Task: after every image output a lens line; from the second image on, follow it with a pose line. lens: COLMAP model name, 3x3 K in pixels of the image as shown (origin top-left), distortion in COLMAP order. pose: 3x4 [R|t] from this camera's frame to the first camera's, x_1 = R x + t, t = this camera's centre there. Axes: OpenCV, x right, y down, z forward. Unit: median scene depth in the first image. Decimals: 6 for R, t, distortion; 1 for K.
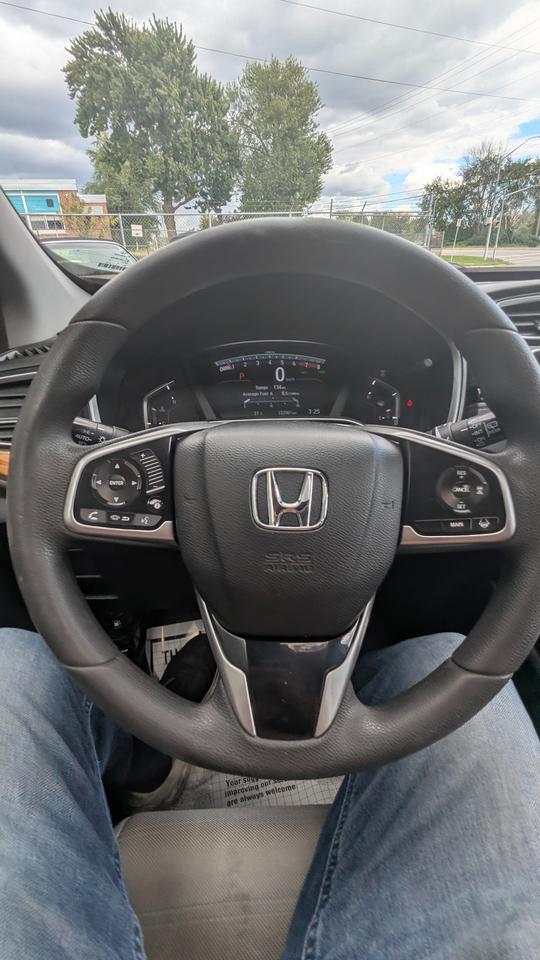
lens RADIAL K [[451.5, 0, 270.0], [0, 451.5, 480.0], [0, 0, 1]] dist [-0.002978, -0.000053]
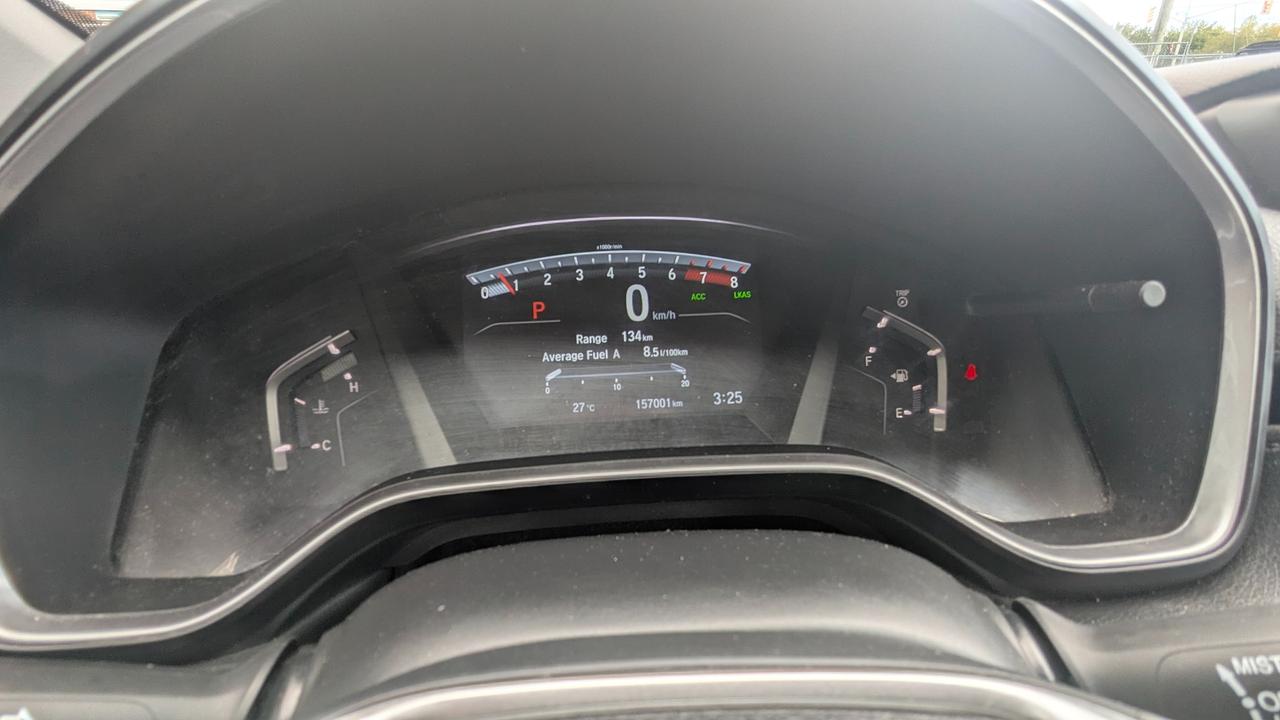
lens RADIAL K [[602.0, 0, 640.0], [0, 602.0, 360.0], [0, 0, 1]] dist [-0.002978, -0.000053]
pose [[0.998265, -0.024872, 0.053376, -0.004468], [0.027485, 0.998430, -0.048799, -0.159609], [-0.052078, 0.050182, 0.997381, 0.483795]]
